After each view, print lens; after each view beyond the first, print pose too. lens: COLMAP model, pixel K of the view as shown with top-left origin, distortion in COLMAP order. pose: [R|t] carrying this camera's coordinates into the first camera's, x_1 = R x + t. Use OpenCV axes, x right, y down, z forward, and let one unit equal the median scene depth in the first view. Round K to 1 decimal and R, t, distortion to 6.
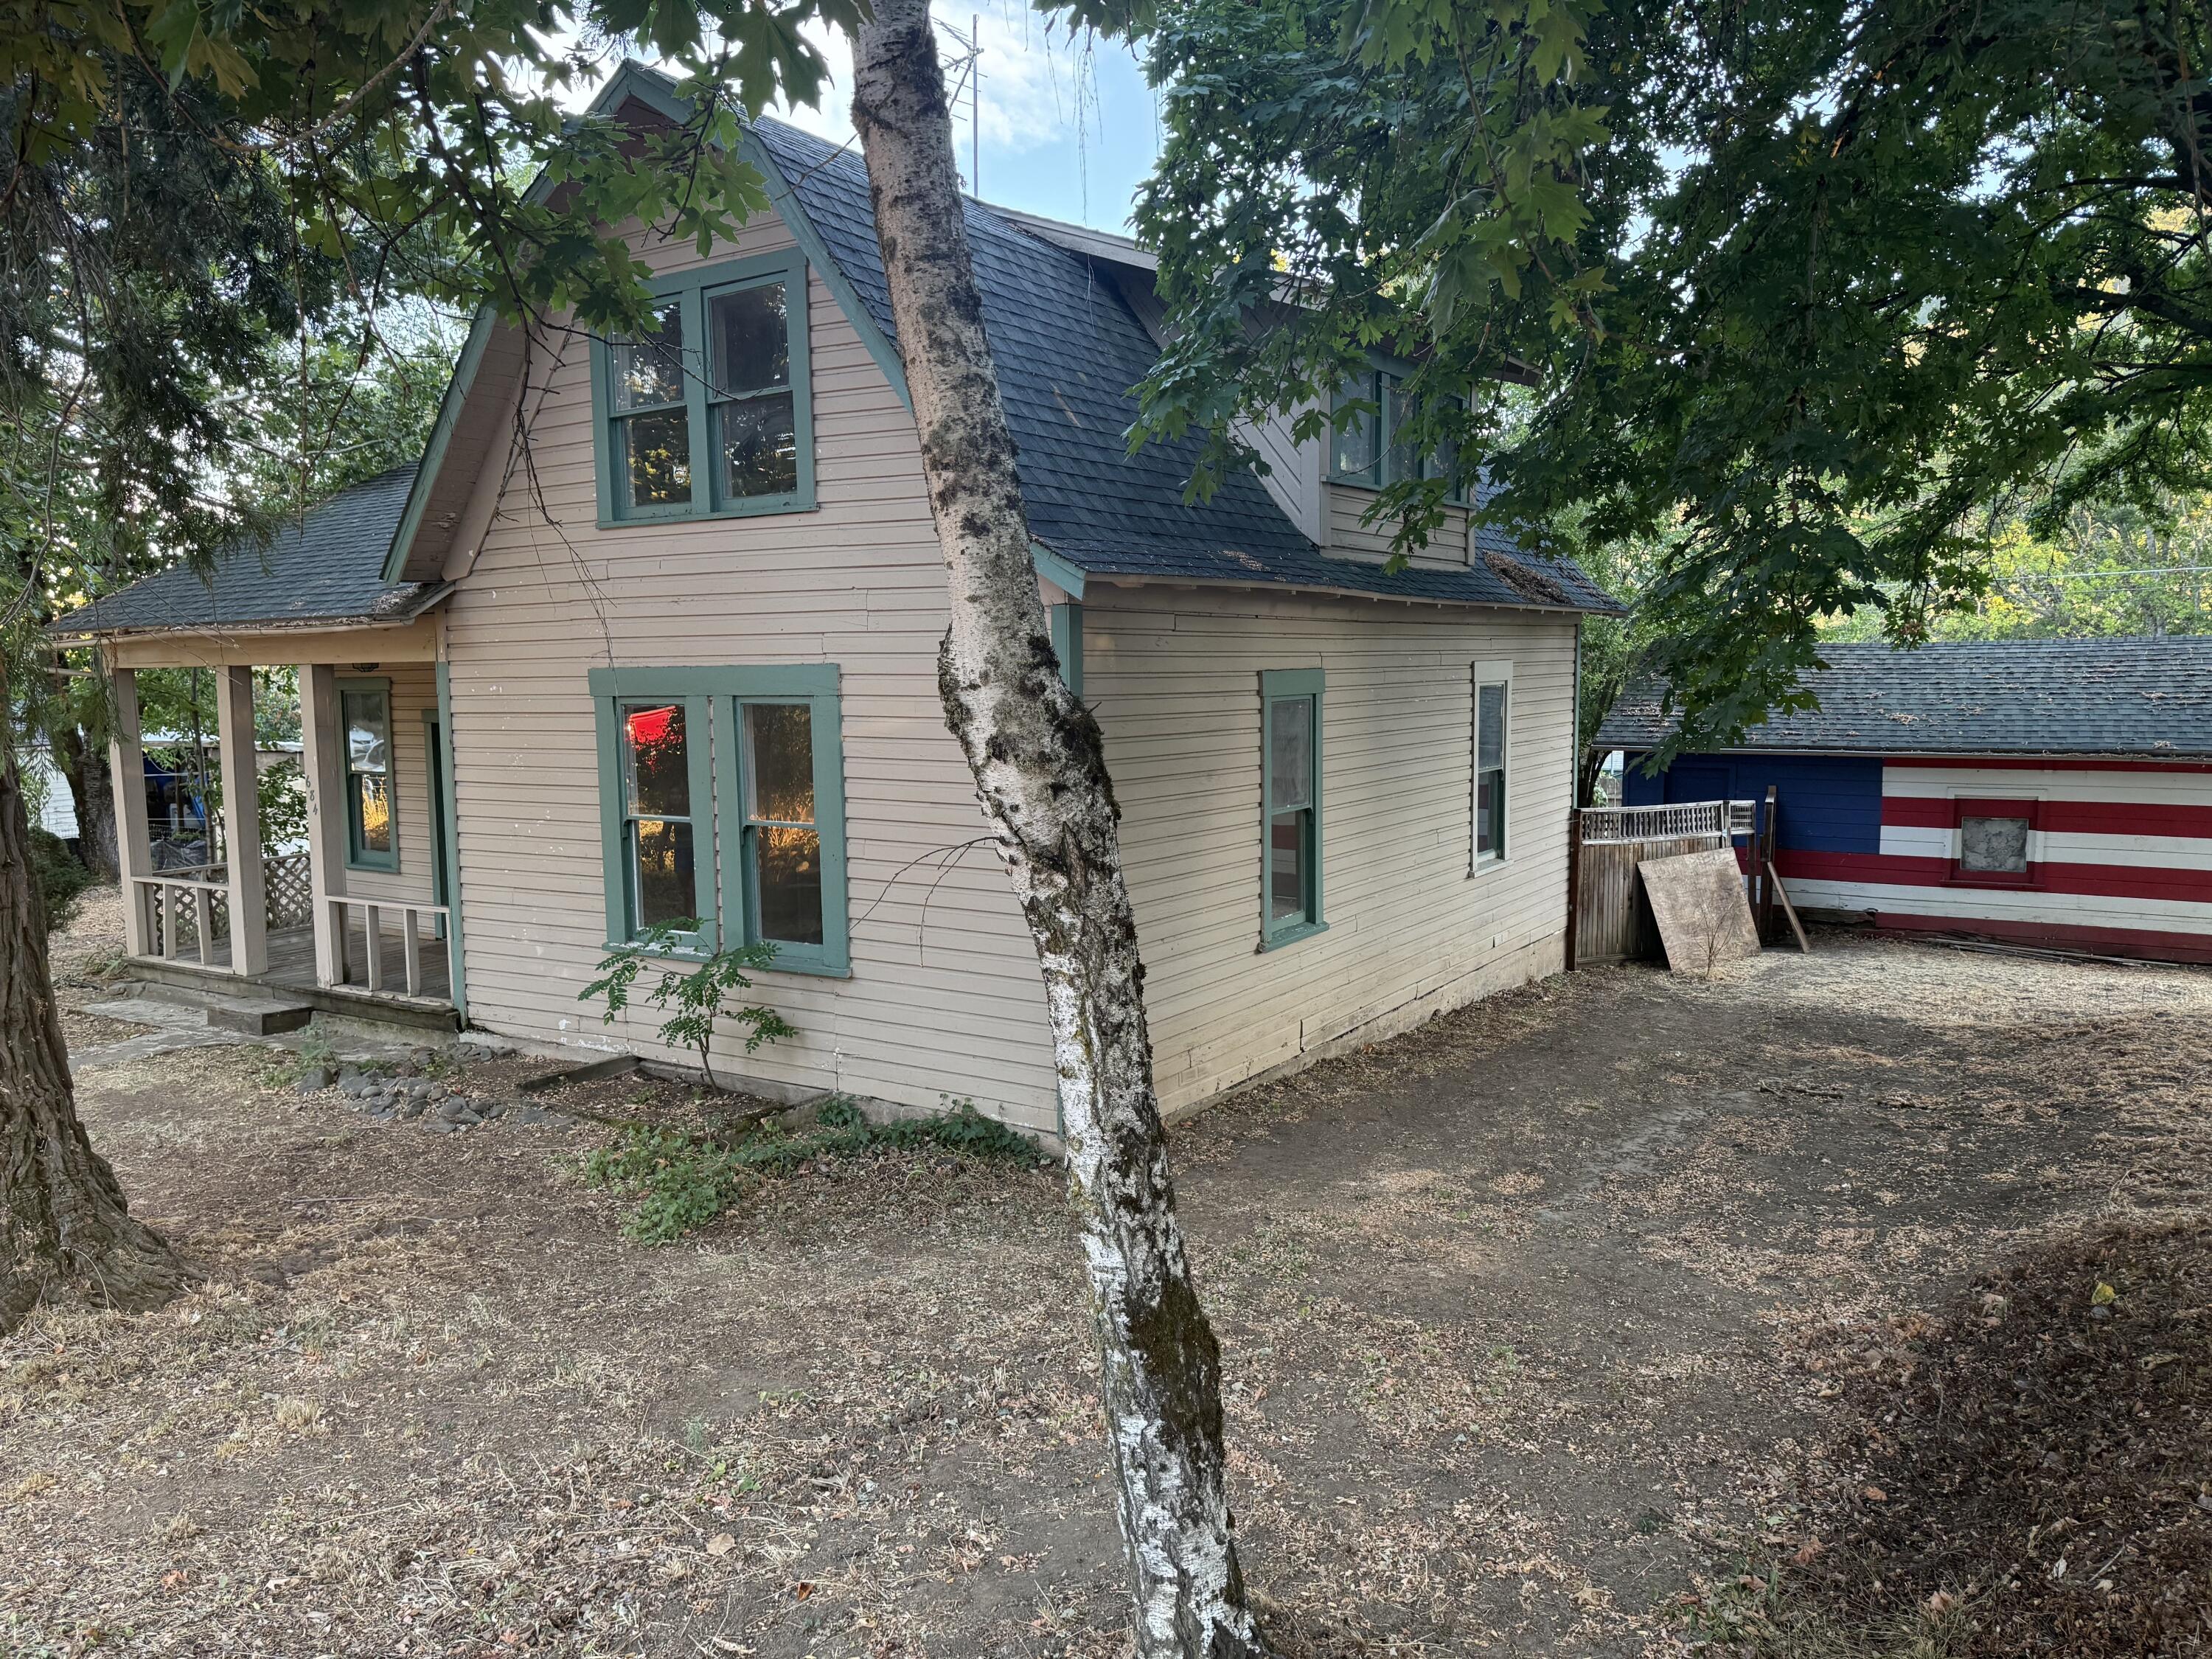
lens RADIAL K [[1568.1, 0, 1106.0], [0, 1568.1, 829.5], [0, 0, 1]] dist [0.024274, -0.018376]
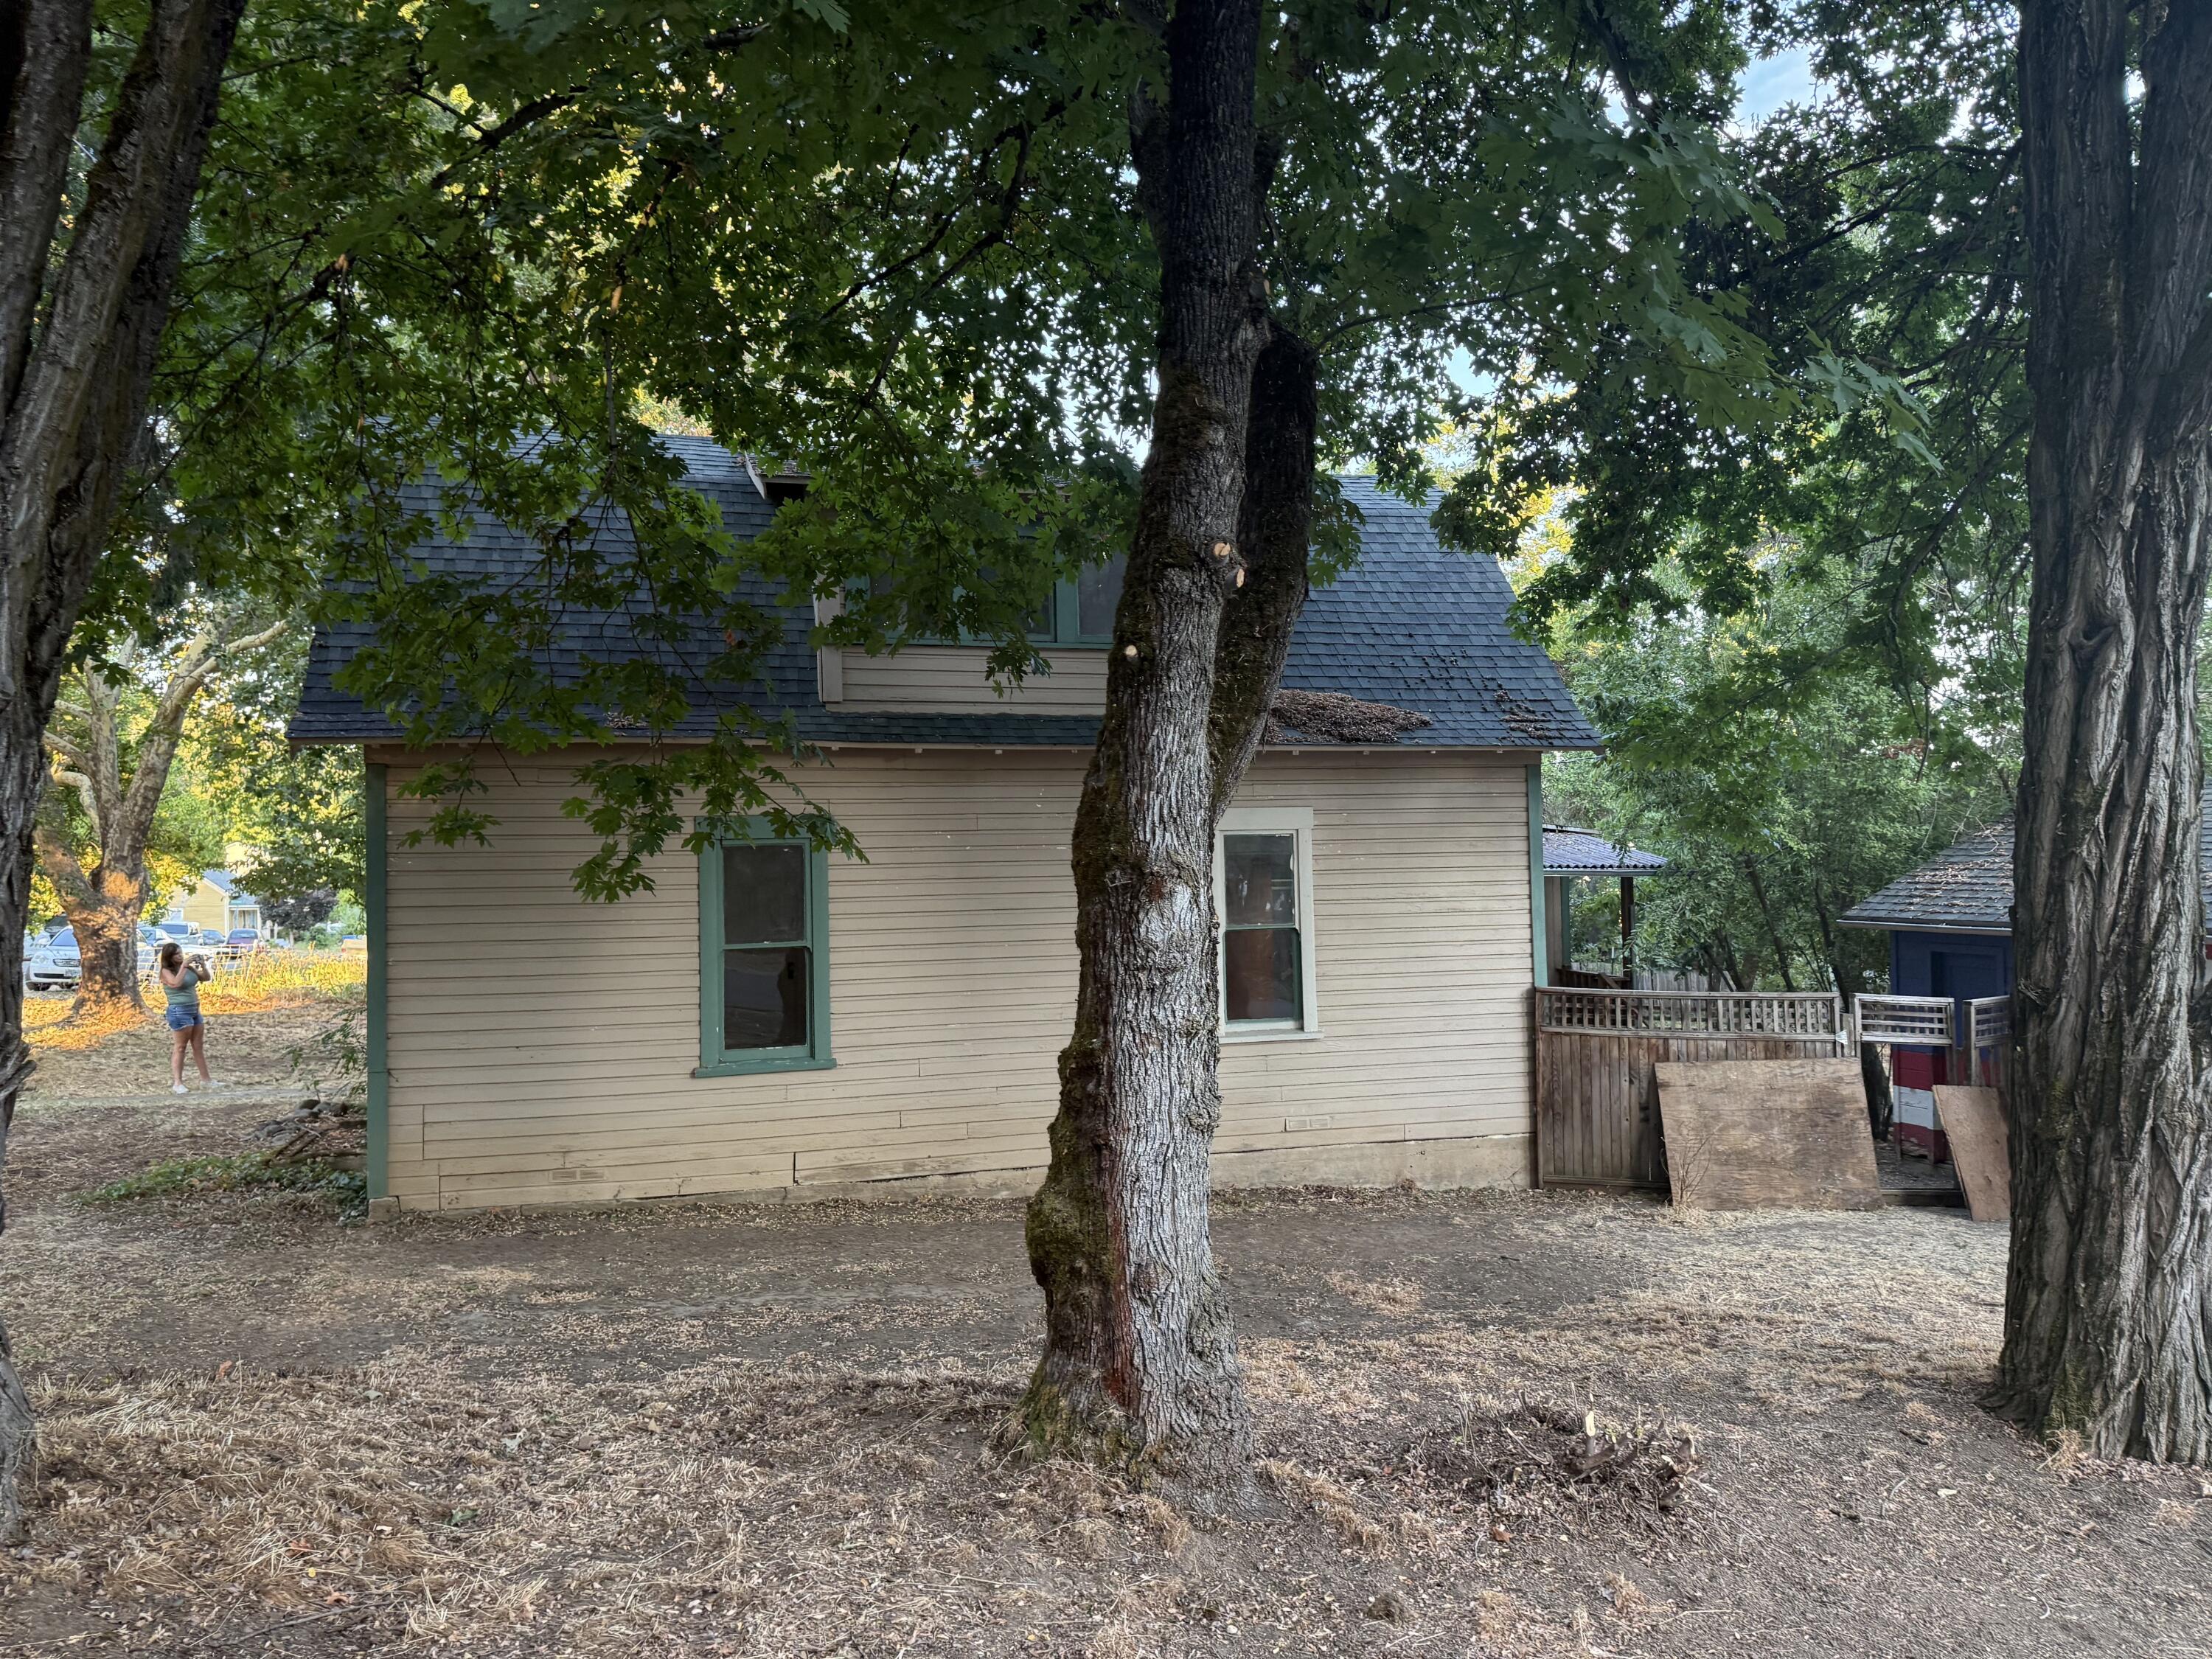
lens RADIAL K [[1569.8, 0, 1106.0], [0, 1569.8, 829.5], [0, 0, 1]] dist [0.040275, -0.036538]
pose [[0.762829, -0.016207, -0.646397, 0.920614], [-0.060425, 0.993524, -0.096219, -0.002815], [0.643770, 0.112457, 0.756910, 0.308305]]
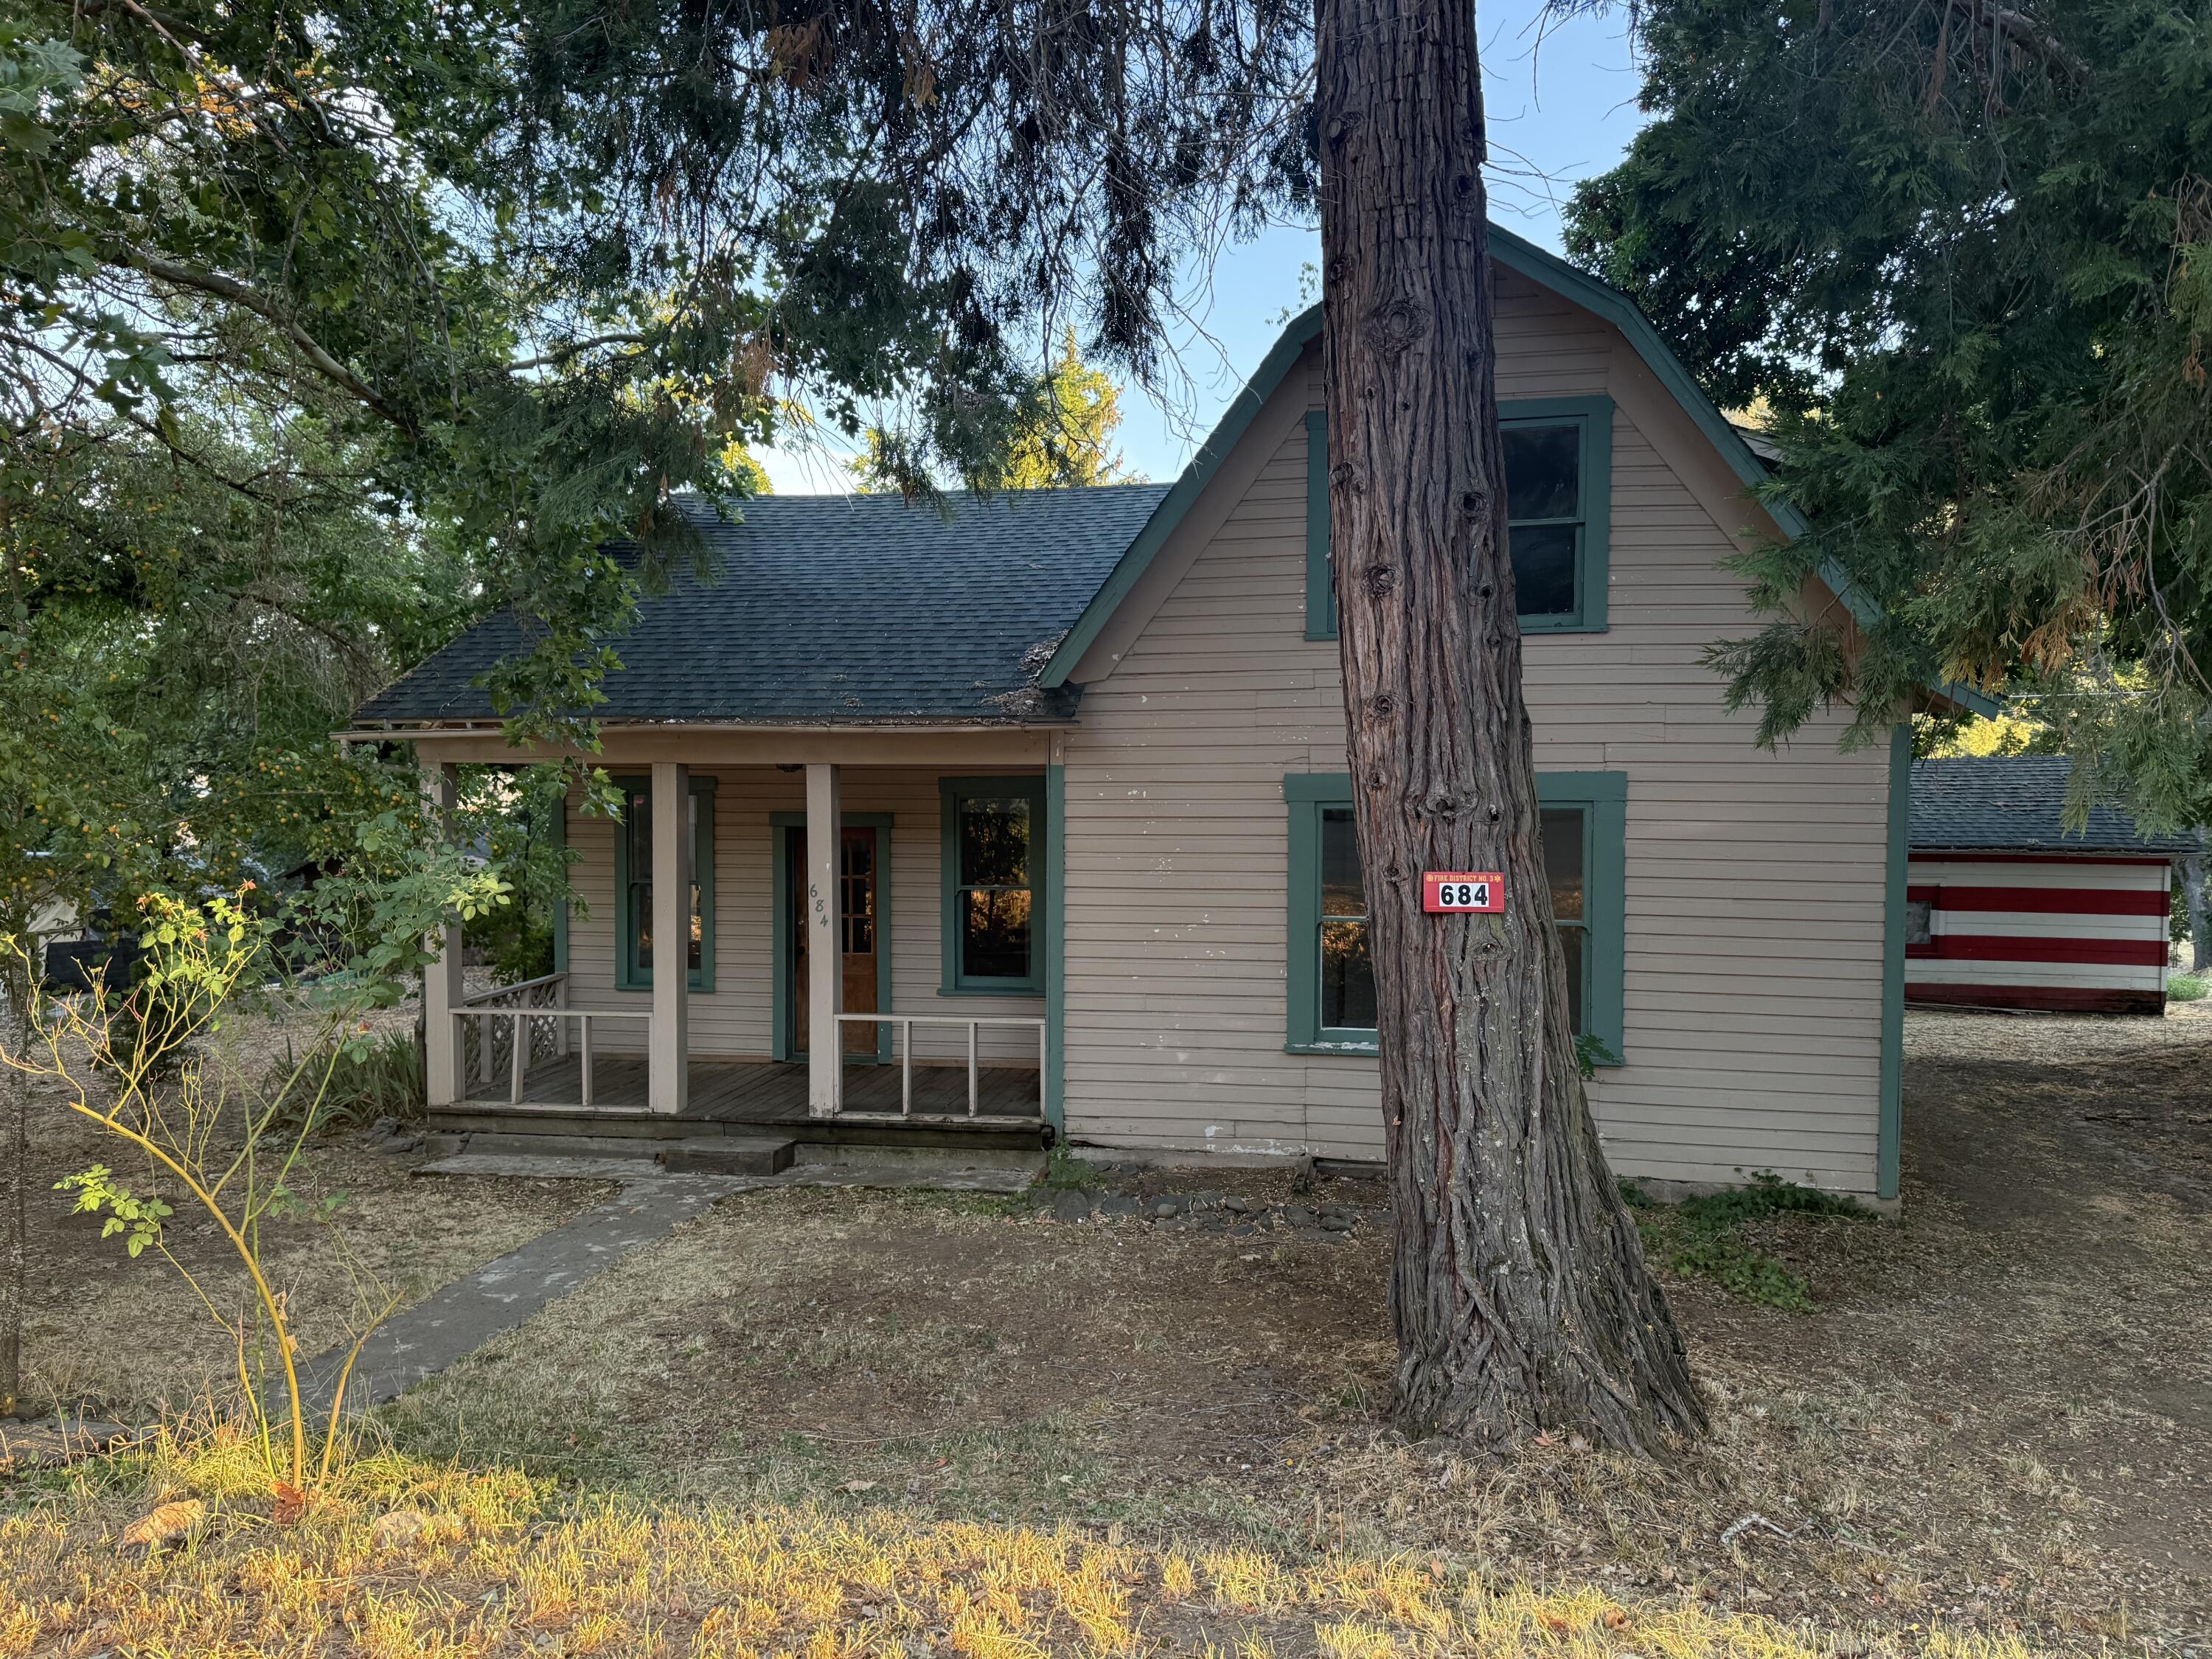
lens RADIAL K [[1523.6, 0, 1106.0], [0, 1523.6, 829.5], [0, 0, 1]] dist [0.176156, -0.280752]
pose [[0.932102, -0.001728, 0.362191, -0.703833], [0.024681, 0.997967, -0.058754, -0.009627], [-0.361354, 0.063704, 0.930250, 0.105595]]
